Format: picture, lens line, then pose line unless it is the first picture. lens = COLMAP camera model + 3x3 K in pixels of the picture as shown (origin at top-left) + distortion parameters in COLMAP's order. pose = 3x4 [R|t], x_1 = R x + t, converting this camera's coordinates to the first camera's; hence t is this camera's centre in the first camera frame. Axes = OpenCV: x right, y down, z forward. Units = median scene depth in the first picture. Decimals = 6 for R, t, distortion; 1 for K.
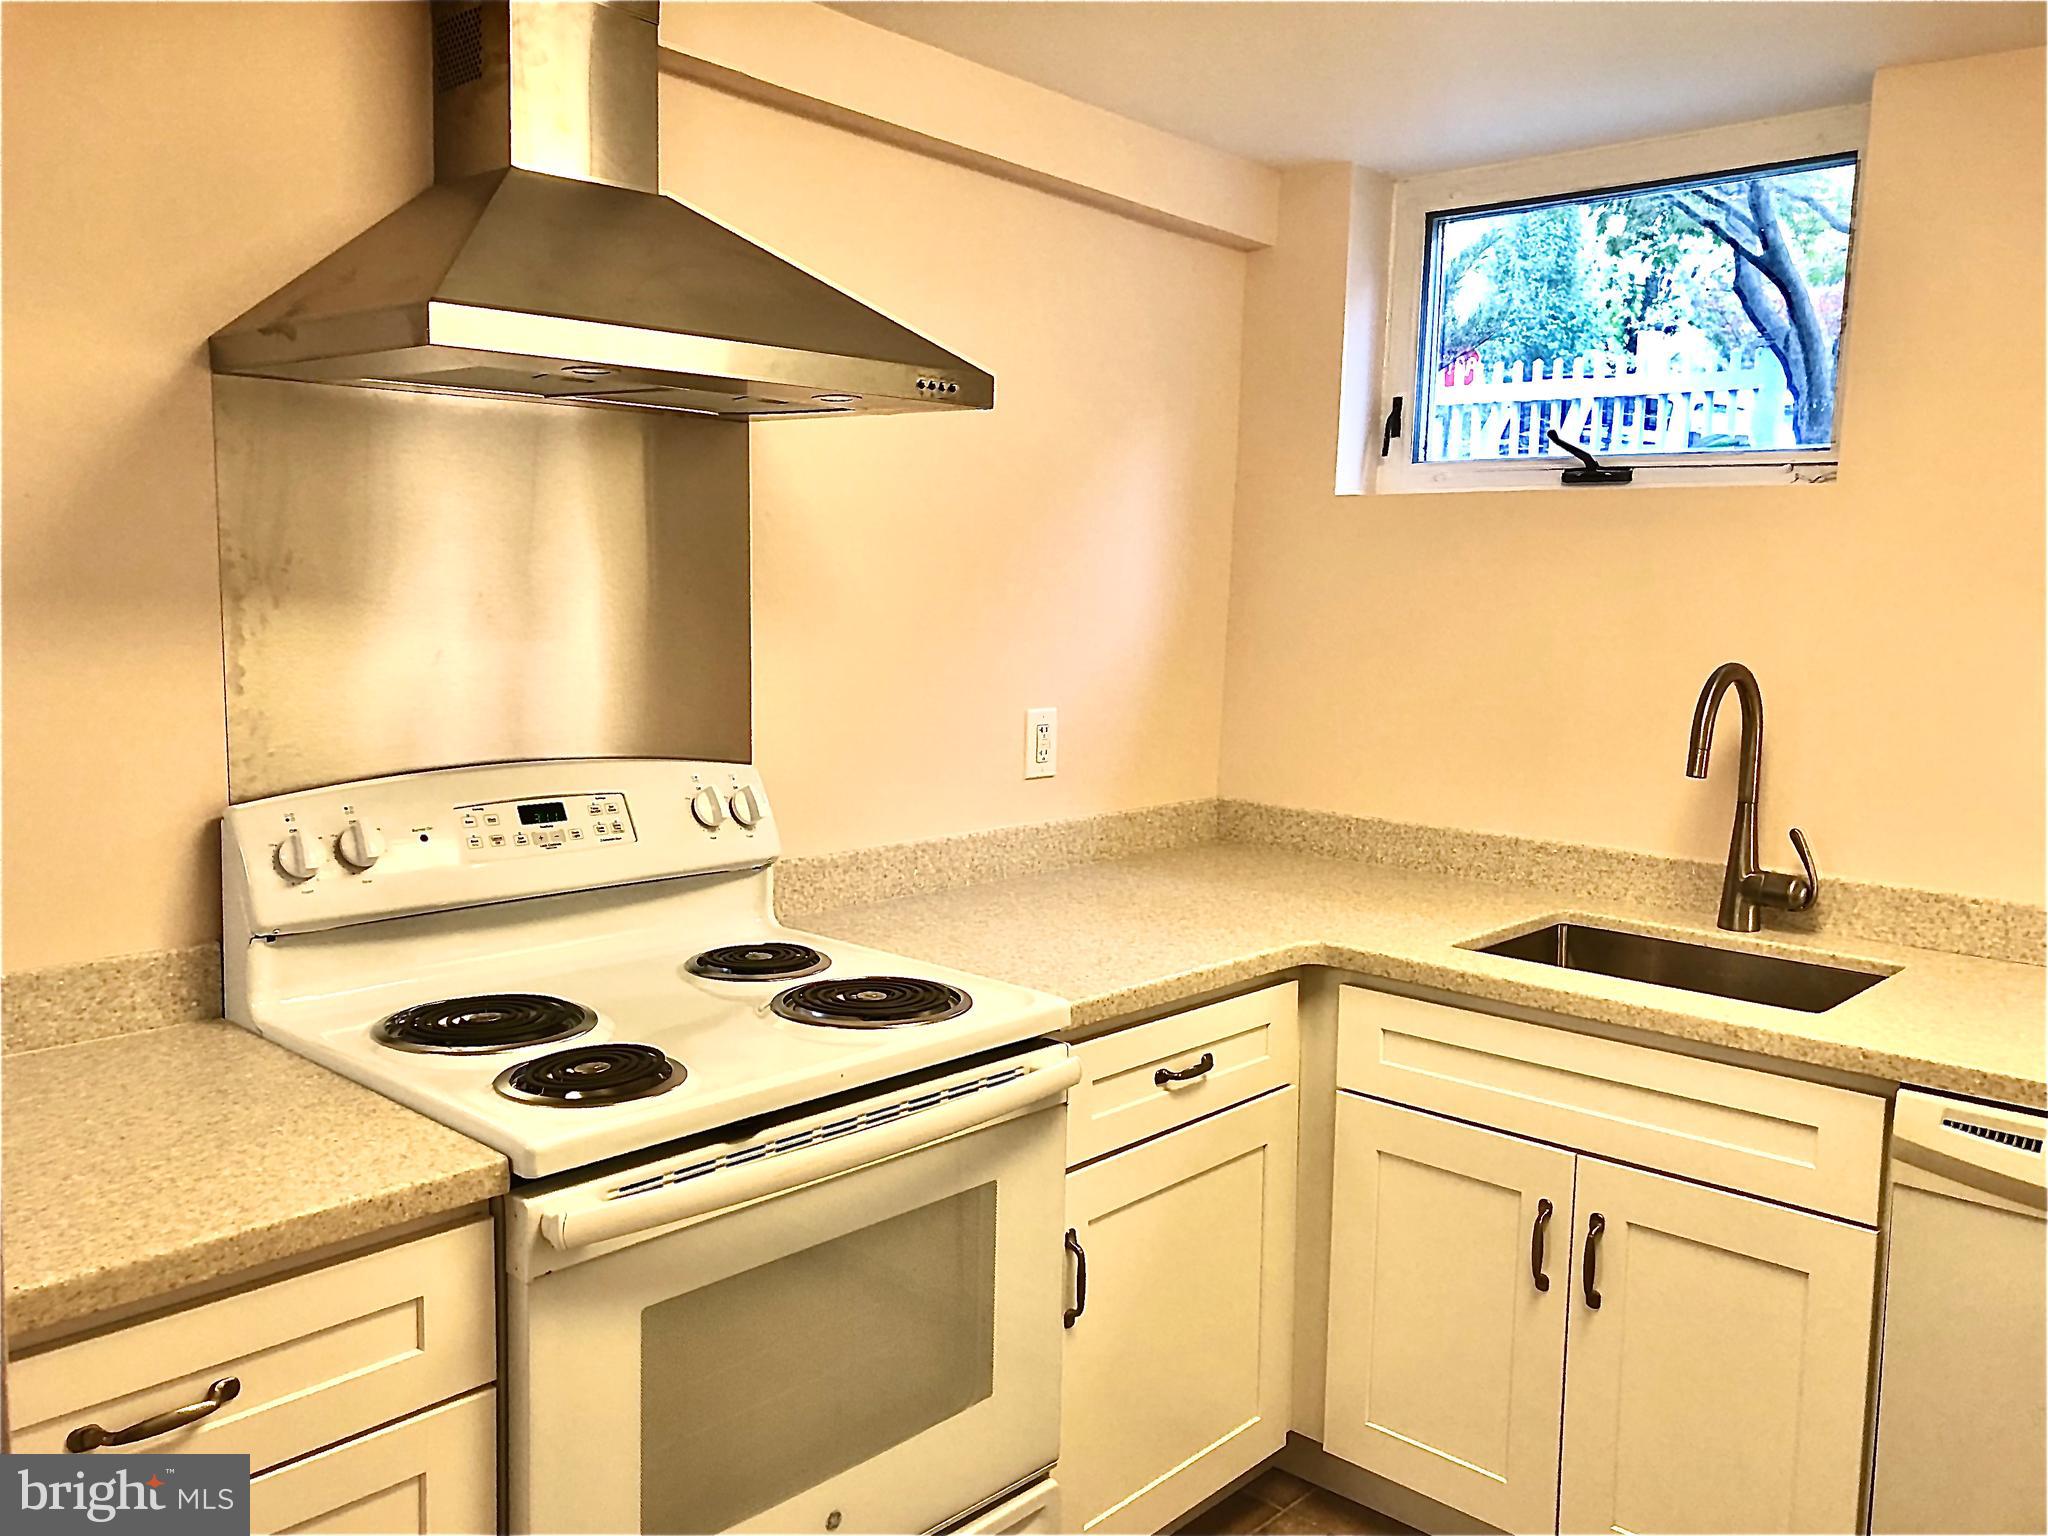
lens RADIAL K [[1691.2, 0, 1016.5], [0, 1691.2, 768.1], [0, 0, 1]] dist [0.072266, -0.080160]
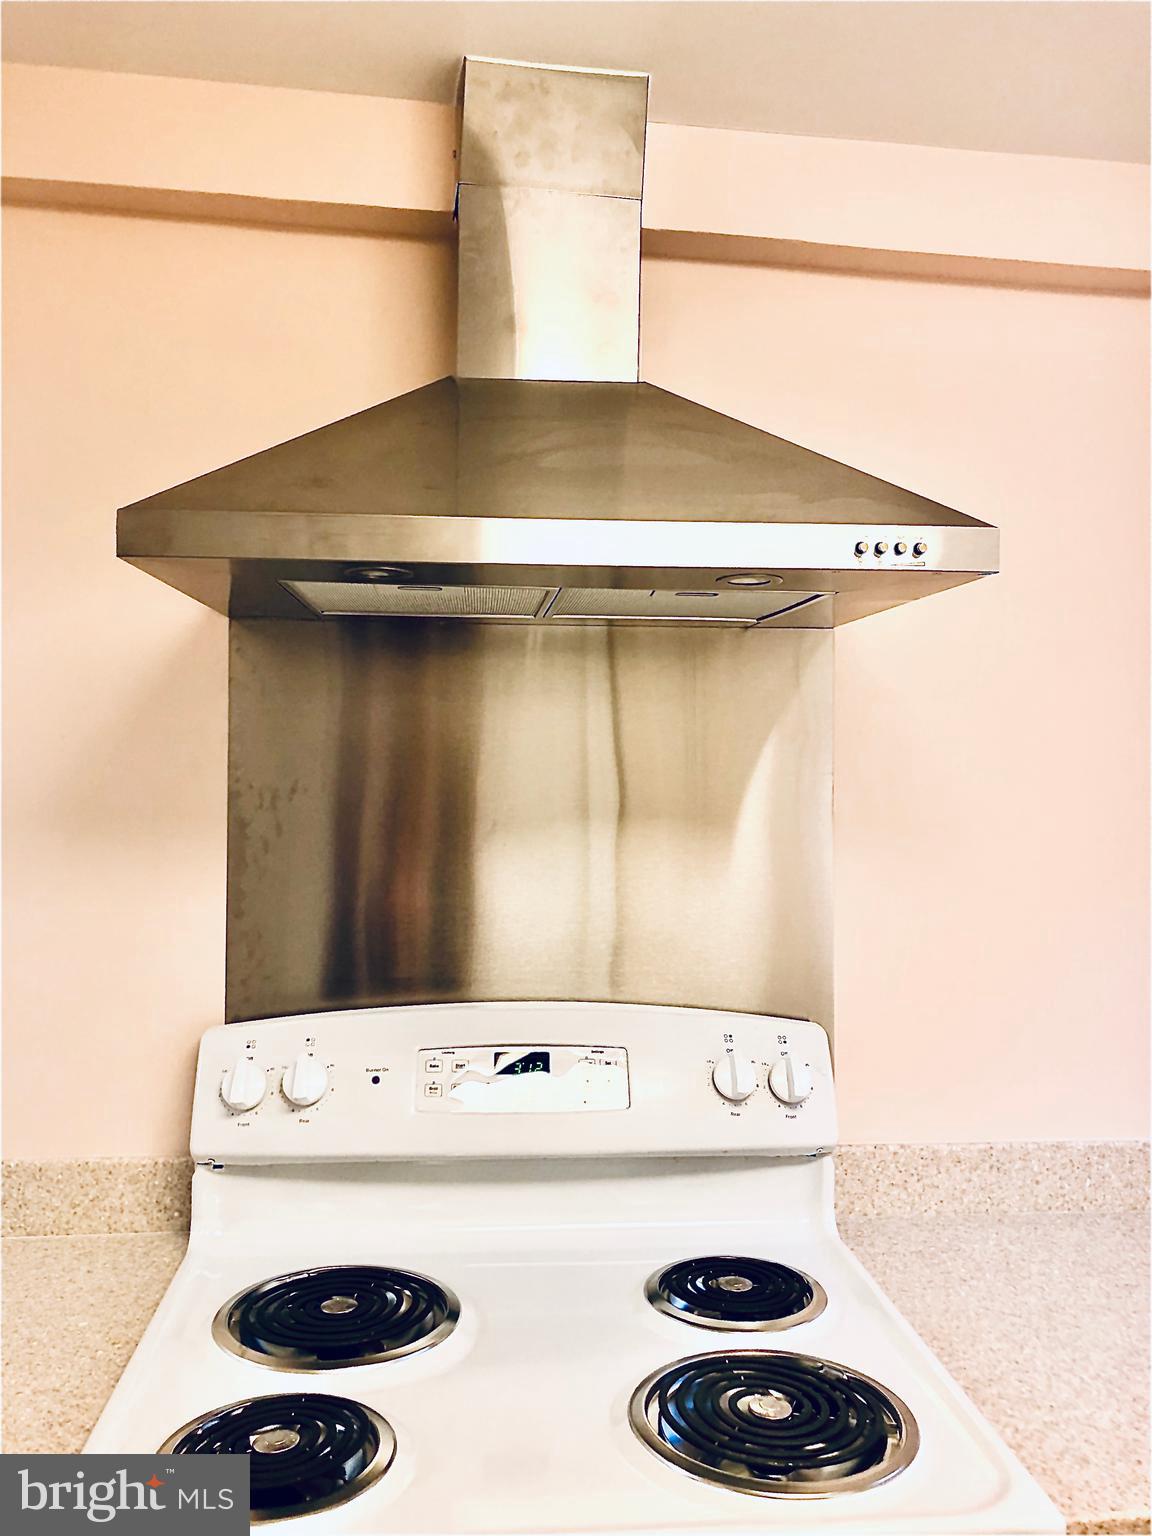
lens RADIAL K [[1279.3, 0, 577.4], [0, 1279.3, 744.0], [0, 0, 1]] dist [0.005775, 0.003089]
pose [[0.747073, -0.020929, -0.664412, 0.167507], [-0.073039, 0.990868, -0.113338, -0.056030], [0.660717, 0.133200, 0.738722, 0.409791]]
